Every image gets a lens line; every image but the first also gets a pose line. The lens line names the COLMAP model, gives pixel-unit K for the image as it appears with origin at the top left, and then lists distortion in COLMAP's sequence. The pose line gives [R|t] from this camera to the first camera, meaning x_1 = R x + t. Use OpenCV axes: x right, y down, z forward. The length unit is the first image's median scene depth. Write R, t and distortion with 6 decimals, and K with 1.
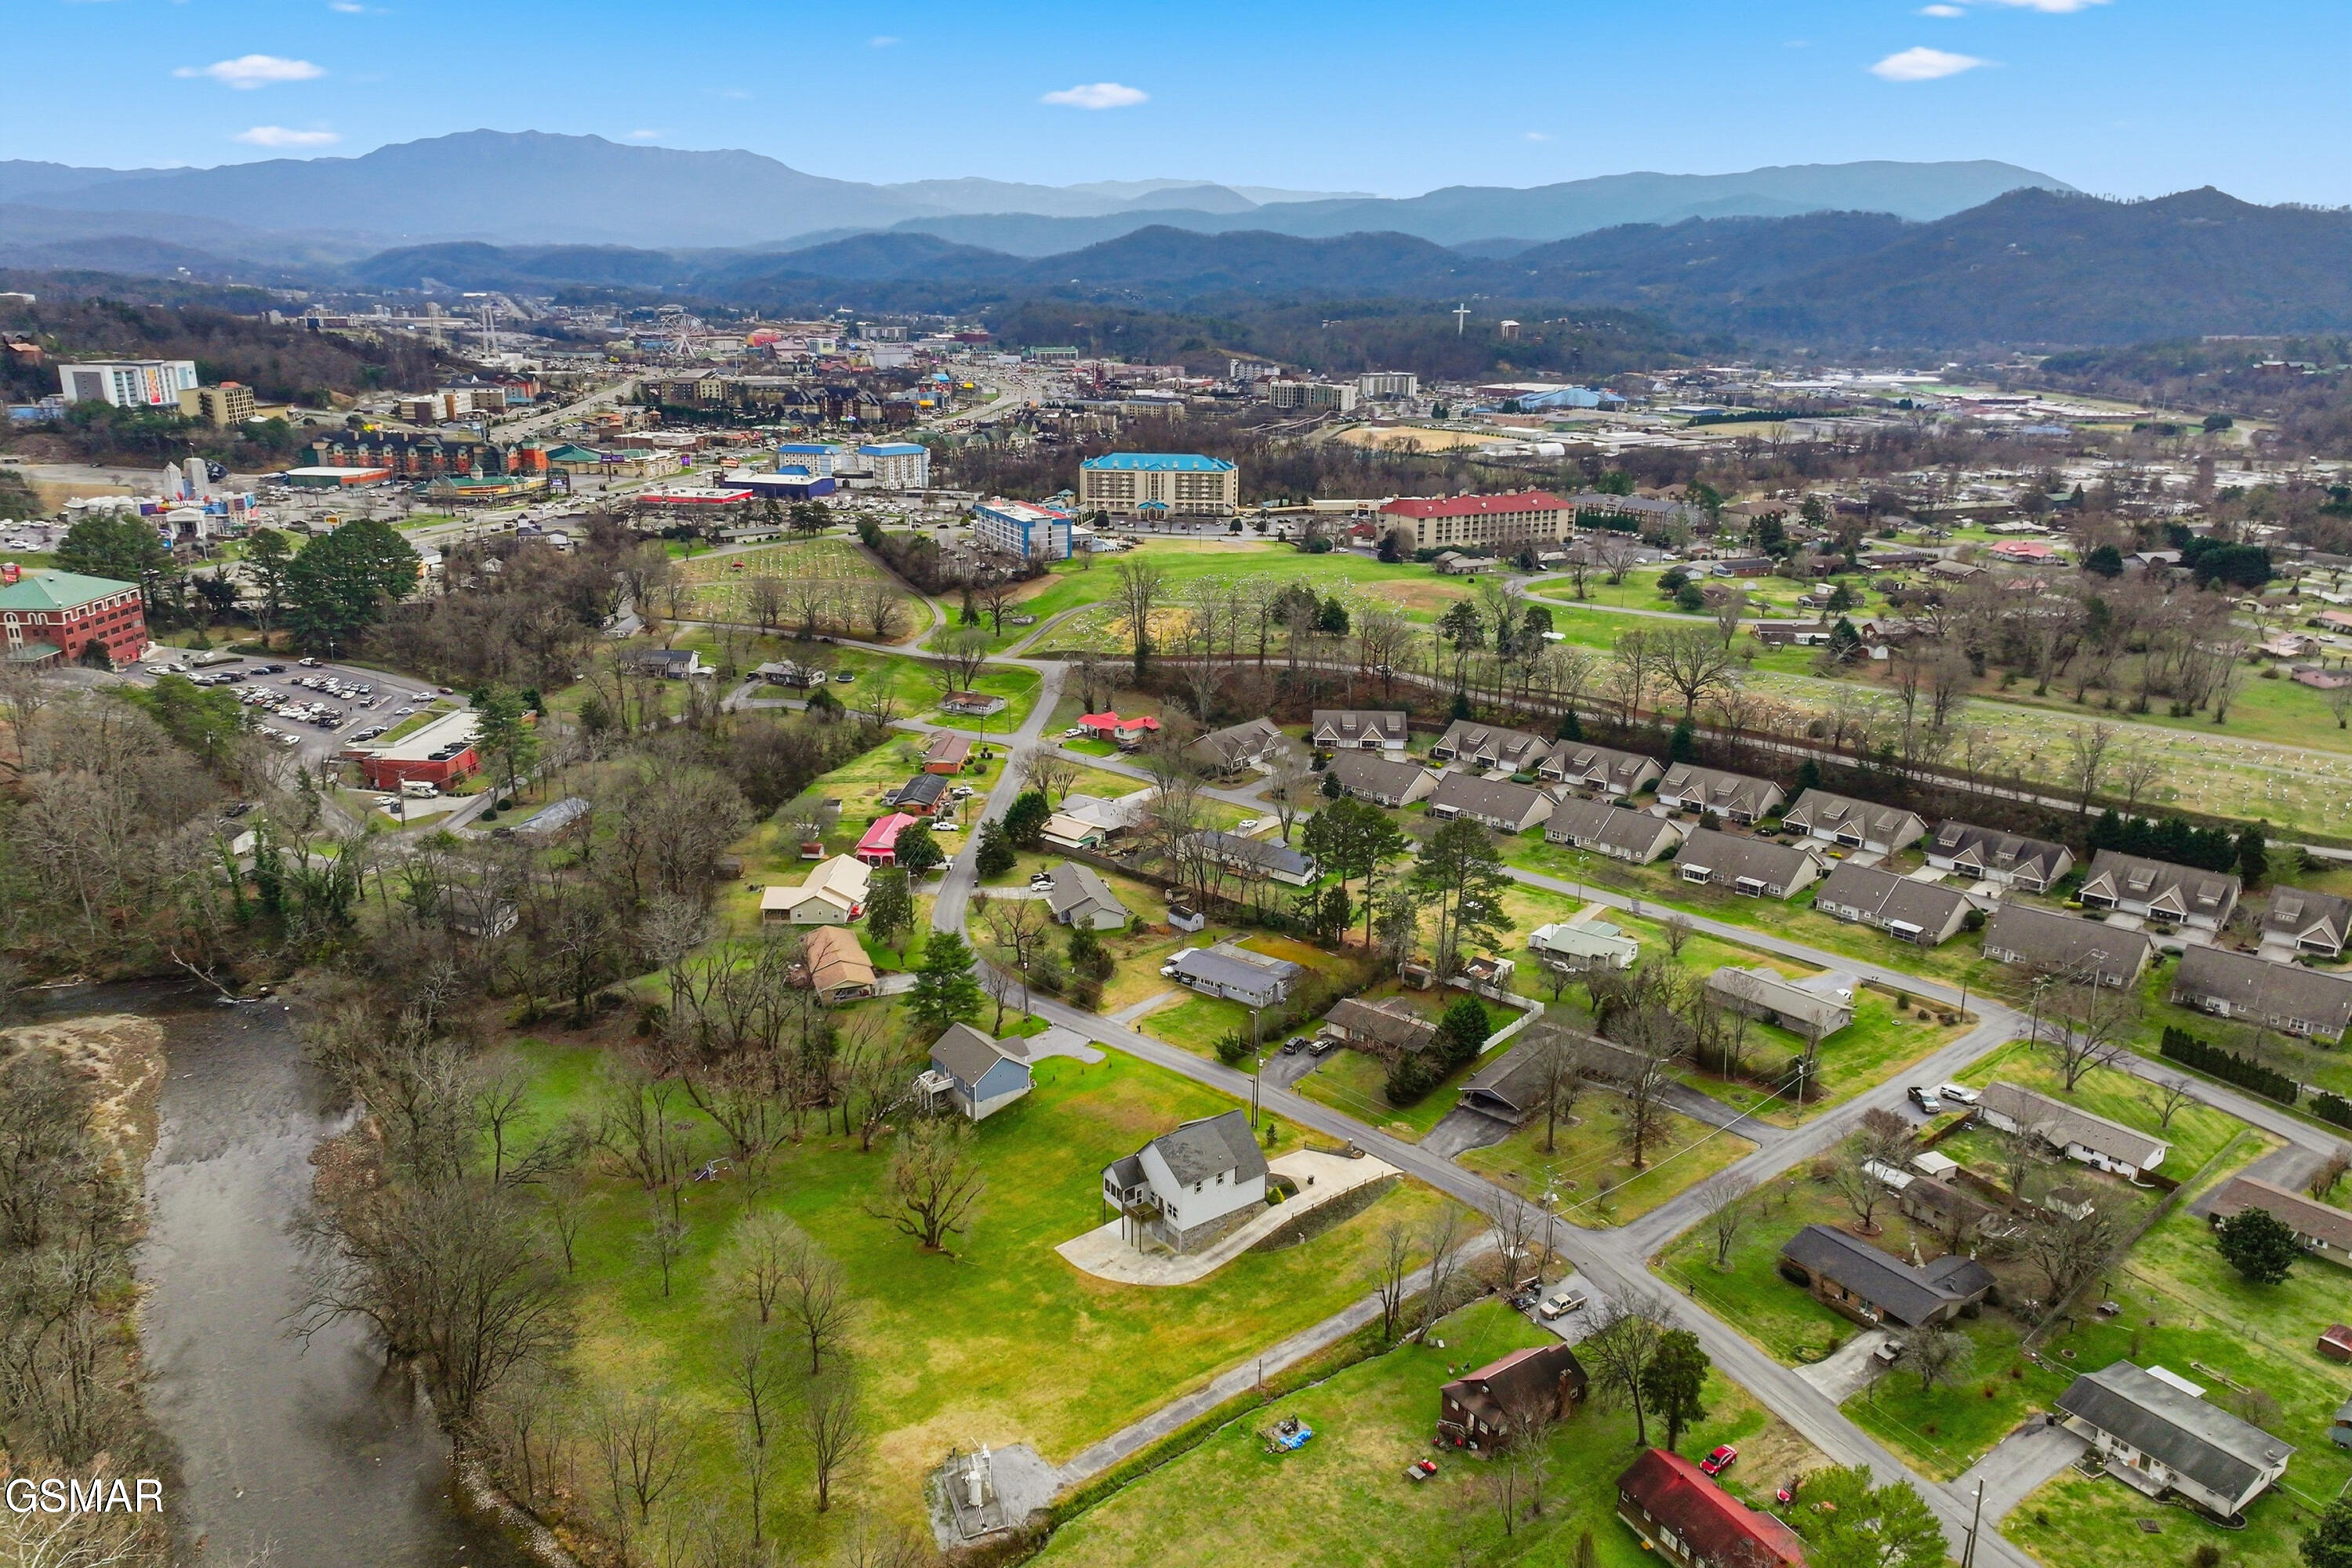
lens RADIAL K [[1662.1, 0, 1183.2], [0, 1662.1, 767.5], [0, 0, 1]] dist [-0.000972, 0.014269]
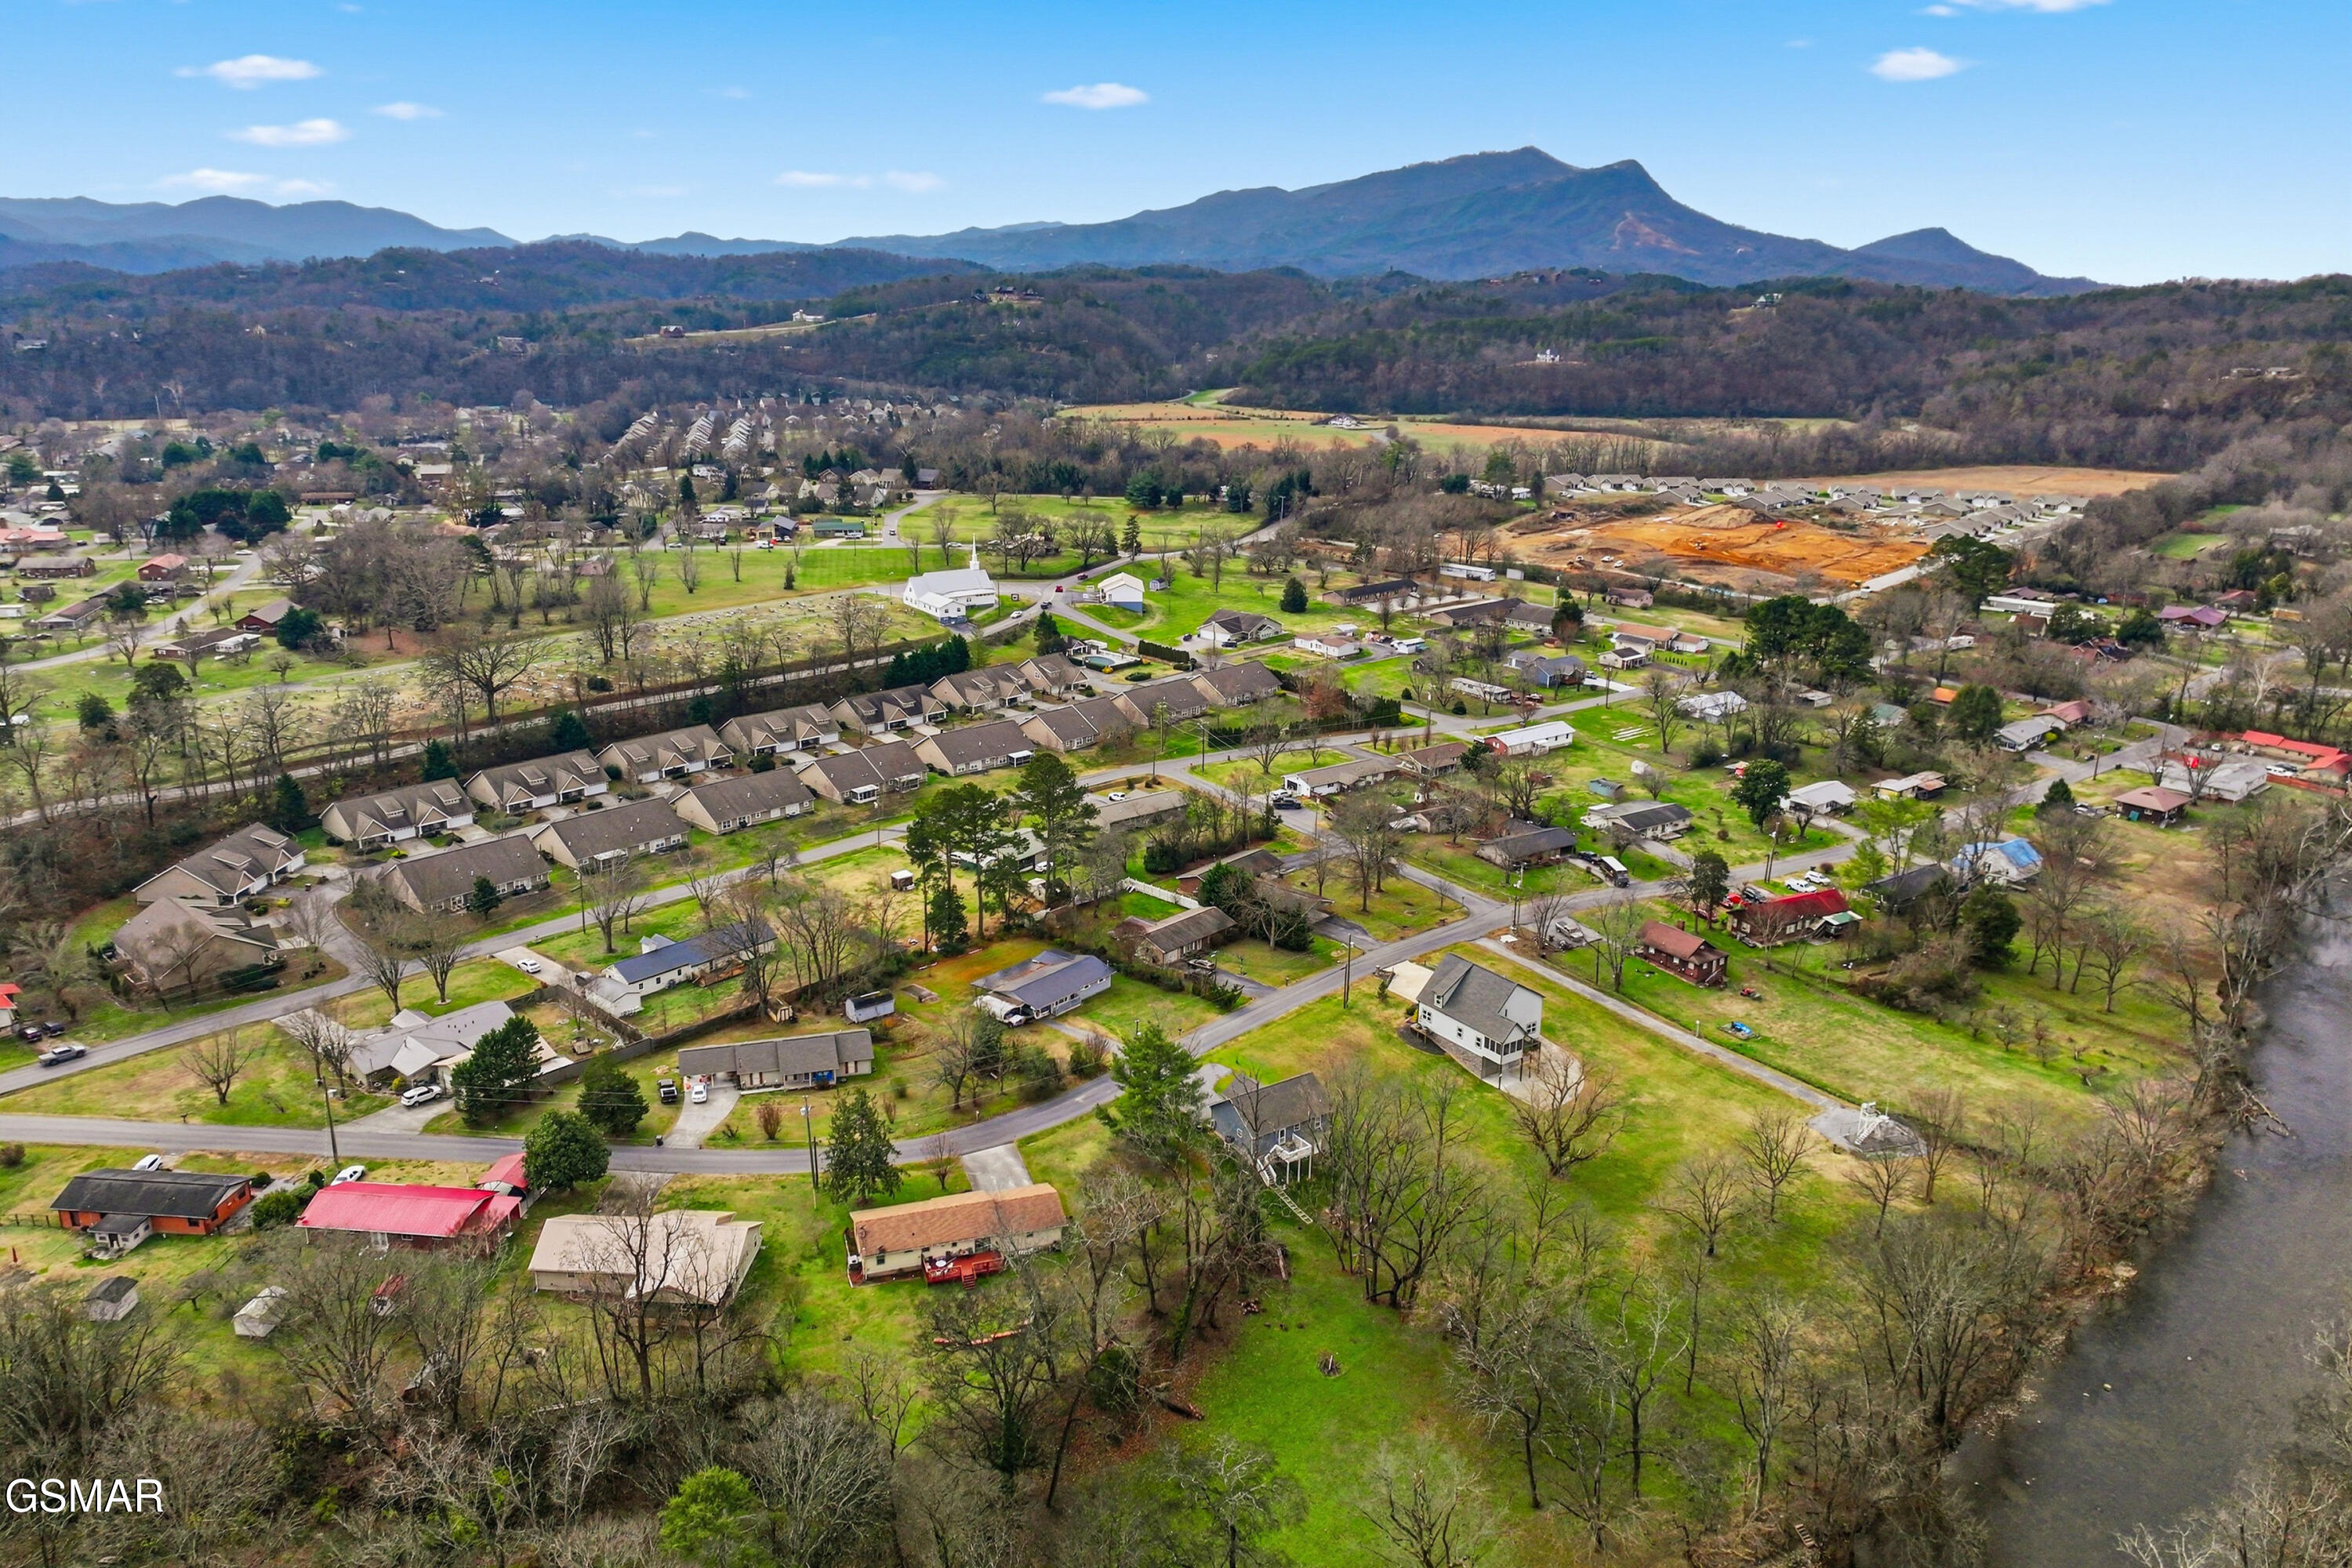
lens RADIAL K [[1662.1, 0, 1211.0], [0, 1662.1, 766.6], [0, 0, 1]] dist [-0.000972, 0.014269]
pose [[0.011985, -0.289067, 0.957234, -0.690191], [0.265580, 0.923840, 0.275658, -0.183802], [-0.964014, 0.250919, 0.087843, 0.684206]]
